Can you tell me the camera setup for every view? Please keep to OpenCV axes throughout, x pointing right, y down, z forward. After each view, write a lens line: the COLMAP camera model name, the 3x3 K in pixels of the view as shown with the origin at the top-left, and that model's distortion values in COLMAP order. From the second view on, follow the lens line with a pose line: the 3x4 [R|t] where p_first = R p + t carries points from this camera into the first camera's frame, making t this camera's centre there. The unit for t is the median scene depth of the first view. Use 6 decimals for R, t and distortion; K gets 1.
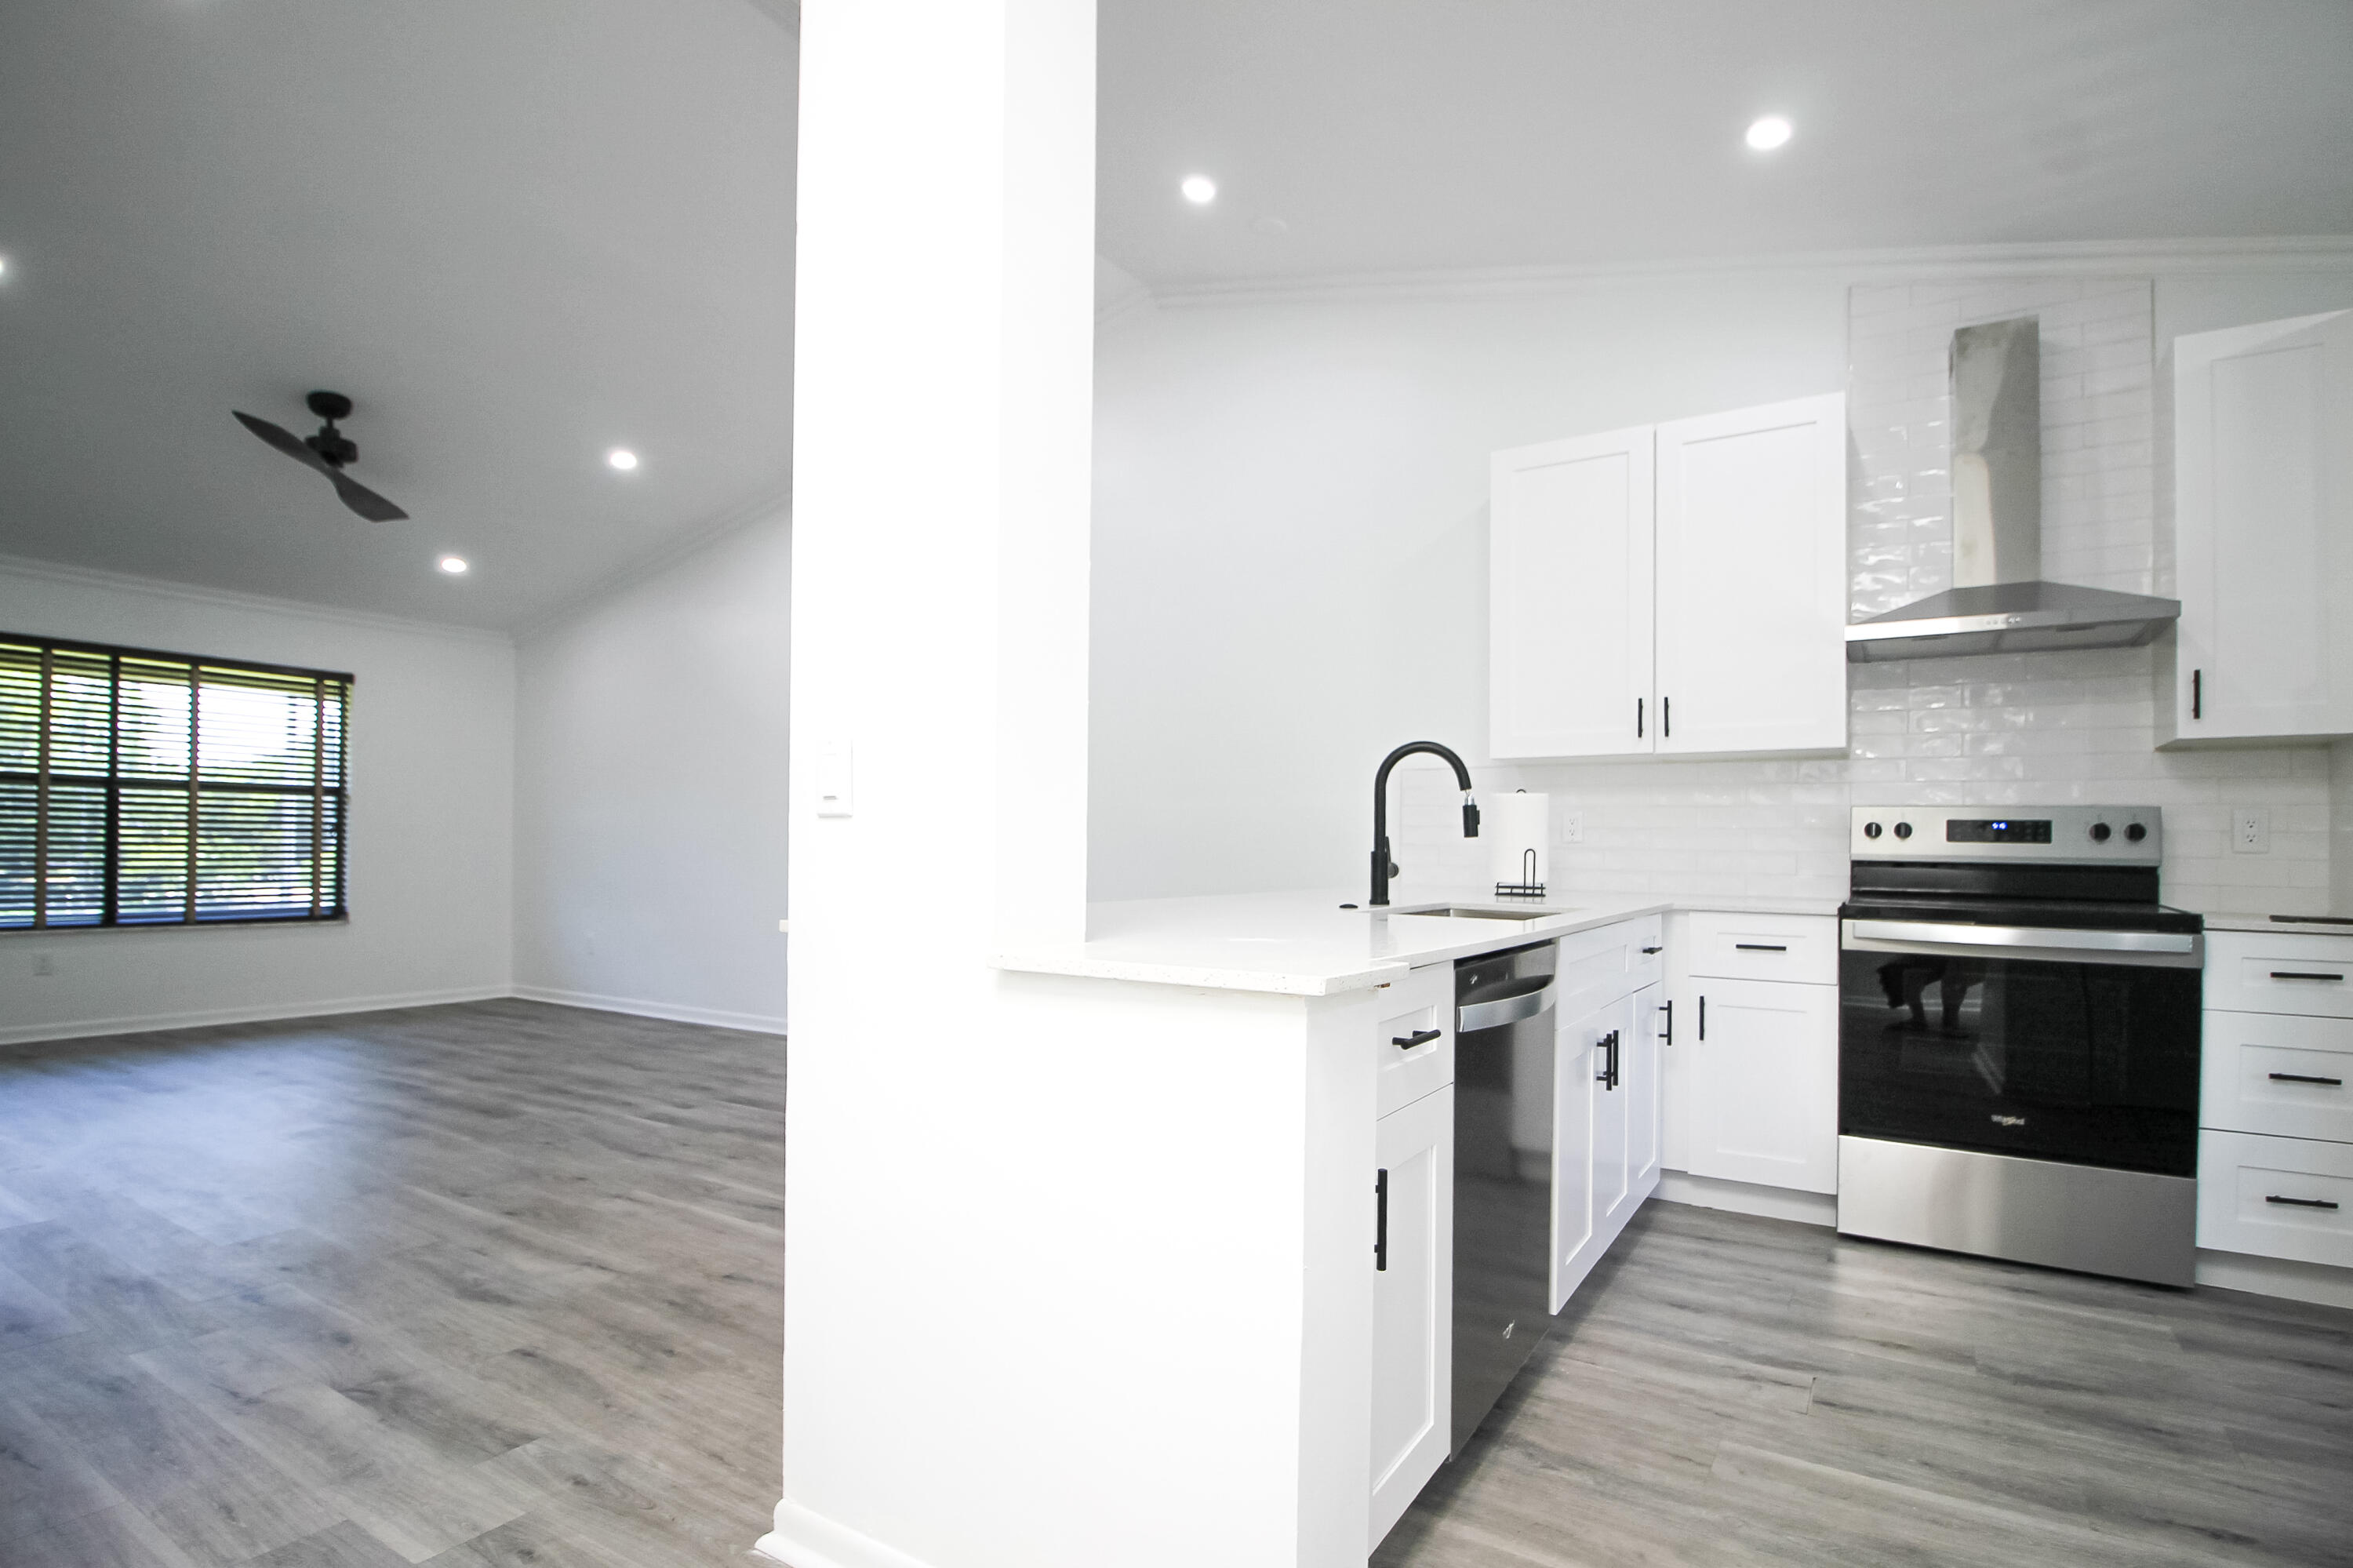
lens RADIAL K [[1149.2, 0, 1183.9], [0, 1149.2, 840.1], [0, 0, 1]] dist [0.001568, -0.013298]
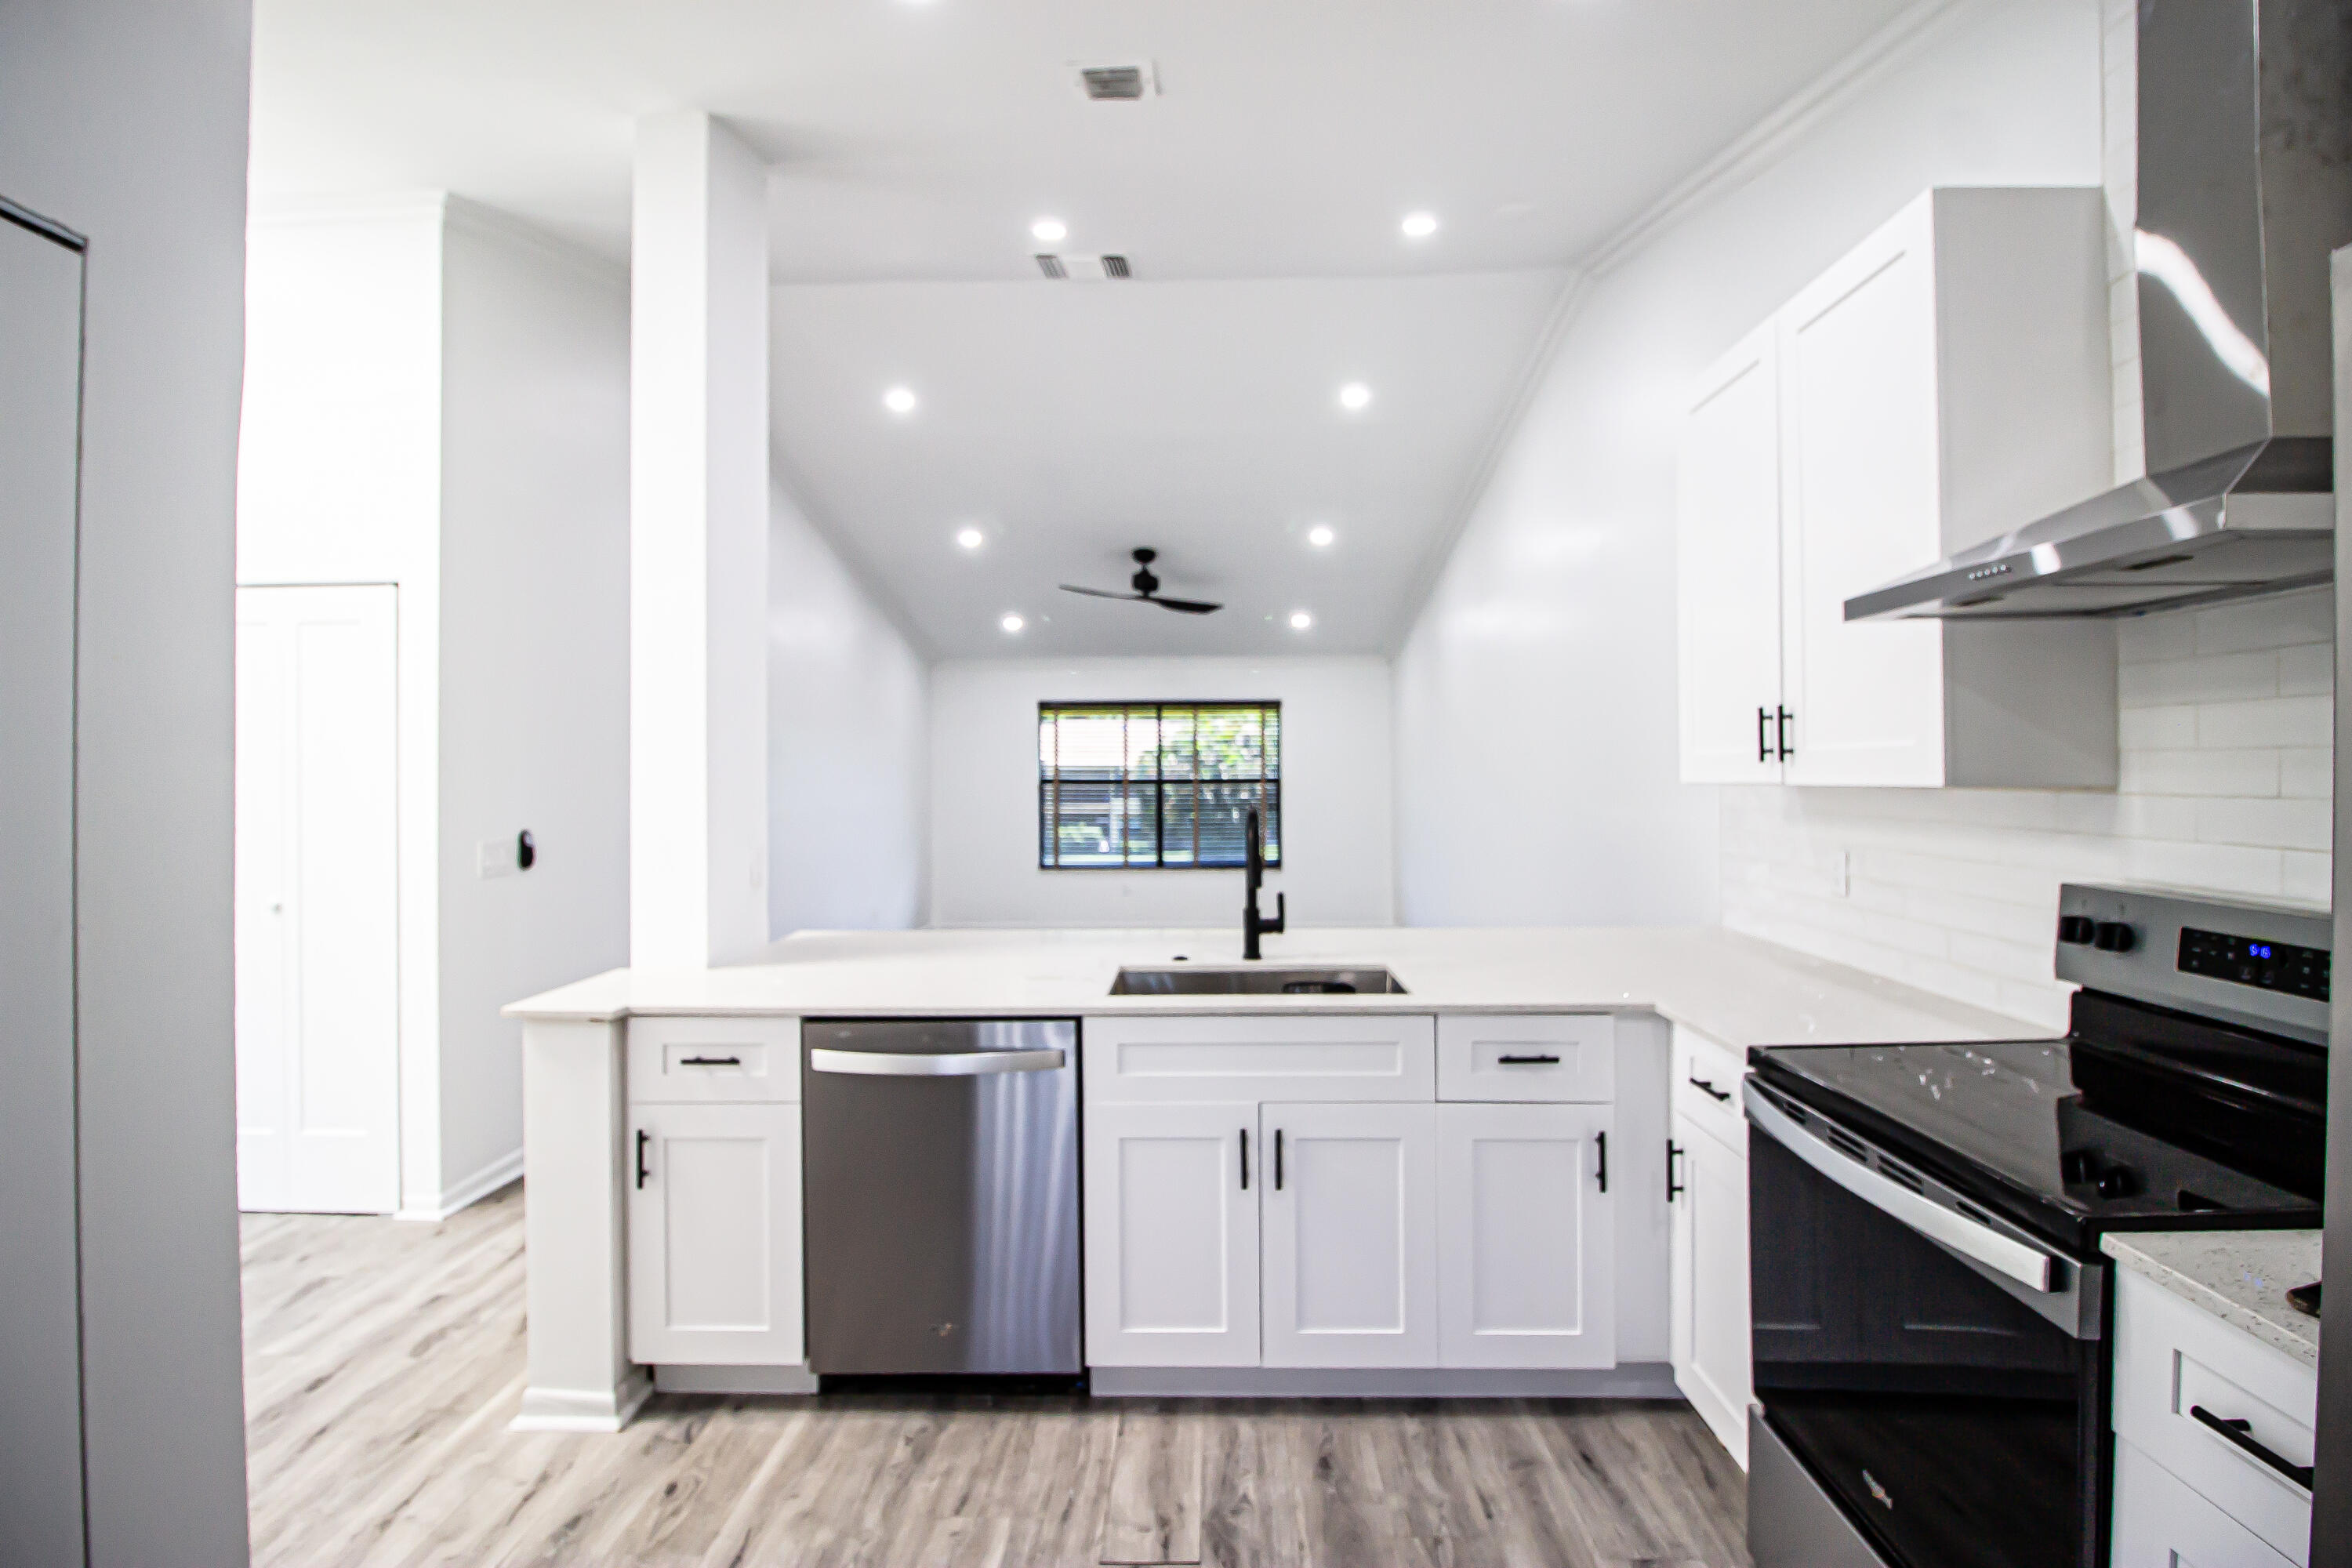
lens RADIAL K [[1093.7, 0, 1183.6], [0, 1093.7, 771.4], [0, 0, 1]] dist [-0.000690, -0.013259]
pose [[0.510759, -0.019556, -0.859502, 0.909410], [0.022133, 0.999709, -0.009594, -0.097424], [0.859439, -0.014123, 0.511043, 0.401997]]
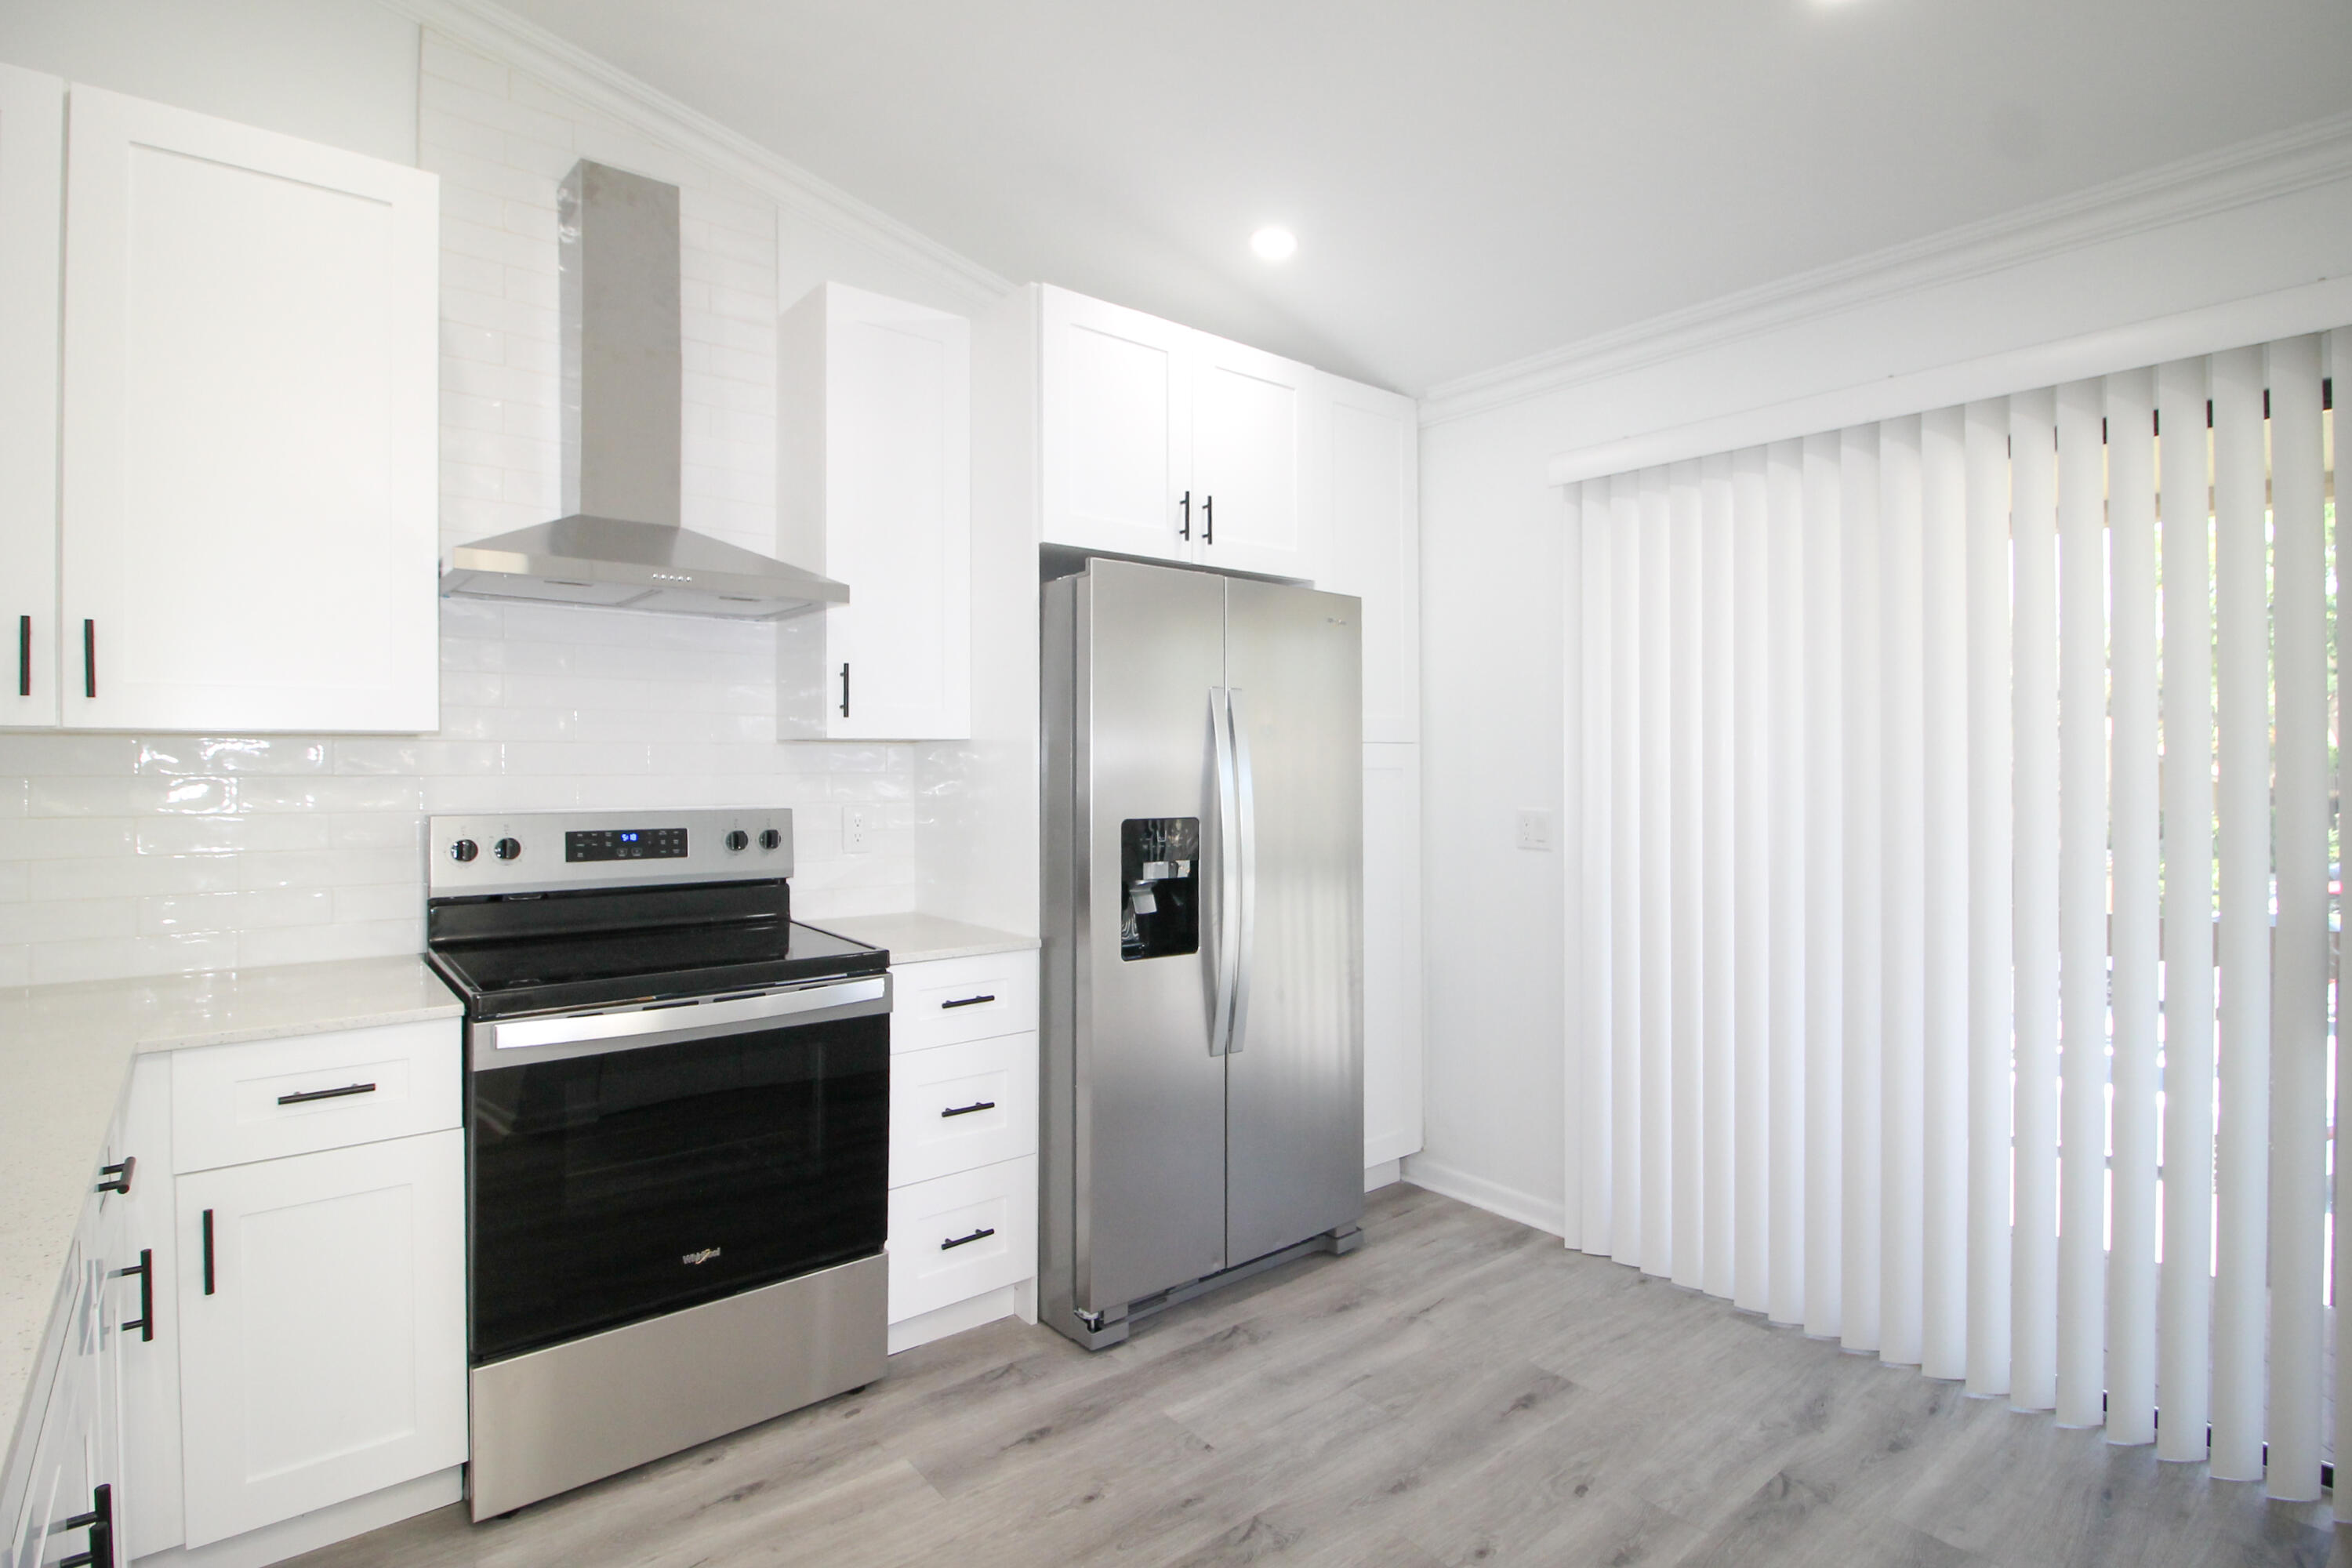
lens RADIAL K [[1154.2, 0, 1183.1], [0, 1154.2, 761.8], [0, 0, 1]] dist [0.000922, -0.015852]
pose [[0.315797, -0.012925, 0.948739, 0.104089], [-0.004344, 0.999877, 0.015068, -0.079314], [-0.948817, -0.008879, 0.315702, 0.426377]]
